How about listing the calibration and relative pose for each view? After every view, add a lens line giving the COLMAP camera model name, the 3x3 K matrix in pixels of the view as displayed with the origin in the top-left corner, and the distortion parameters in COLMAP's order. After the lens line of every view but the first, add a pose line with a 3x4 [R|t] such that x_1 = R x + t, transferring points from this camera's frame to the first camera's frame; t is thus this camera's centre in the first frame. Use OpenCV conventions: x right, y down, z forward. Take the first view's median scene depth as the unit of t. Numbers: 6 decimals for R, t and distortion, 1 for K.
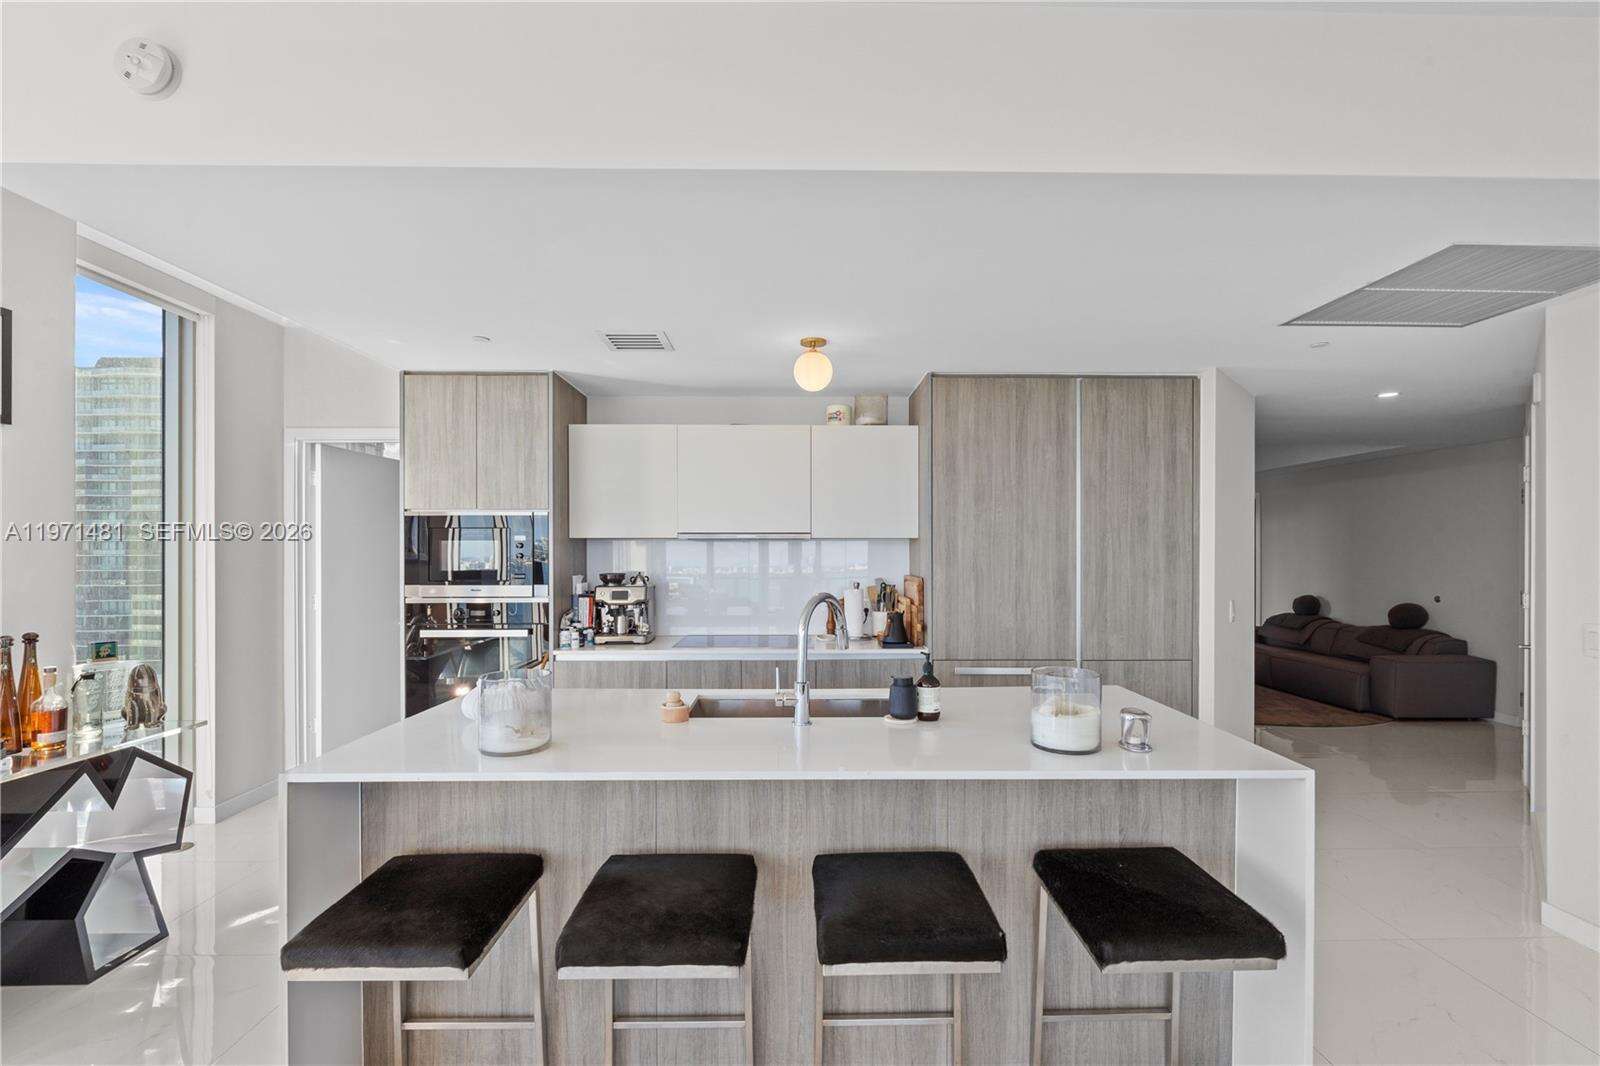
lens RADIAL K [[712.3, 0, 803.0], [0, 712.3, 553.3], [0, 0, 1]] dist [0.001052, -0.000110]
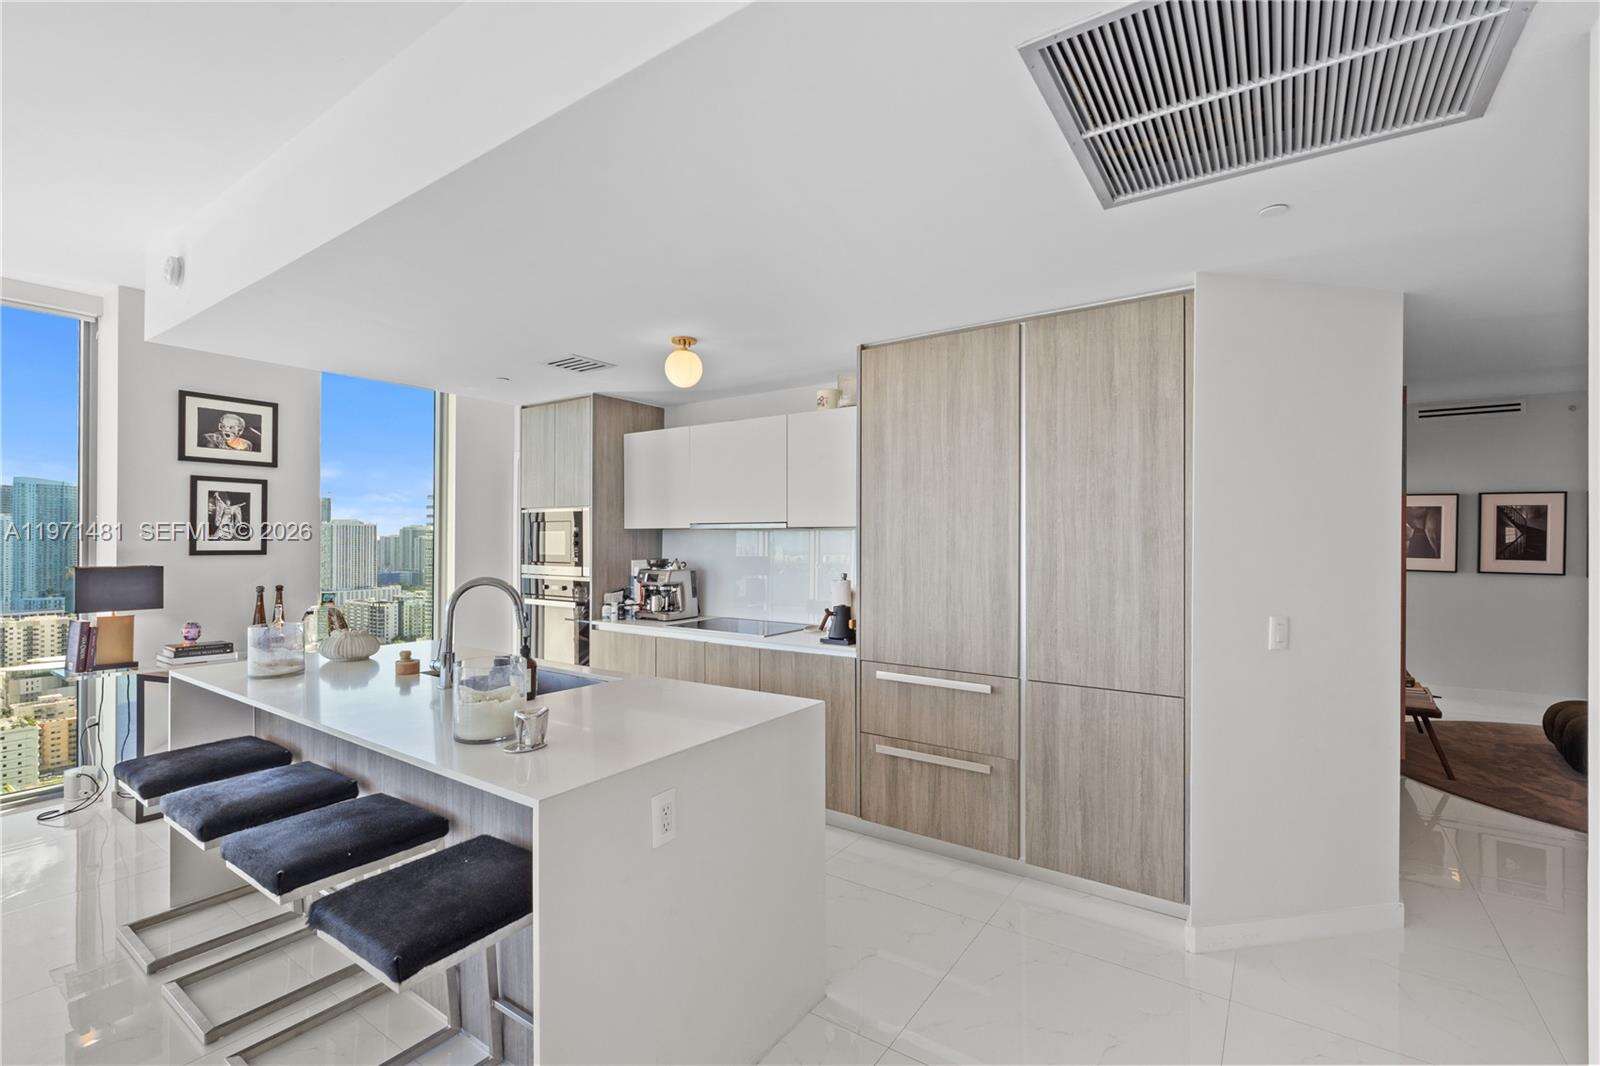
lens RADIAL K [[714.4, 0, 806.8], [0, 714.4, 537.2], [0, 0, 1]] dist [0.000228, 0.000056]
pose [[0.805102, -0.000219, -0.593137, 0.665235], [-0.003392, 0.999982, -0.004973, -0.002438], [0.593127, 0.006016, 0.805087, 0.222083]]
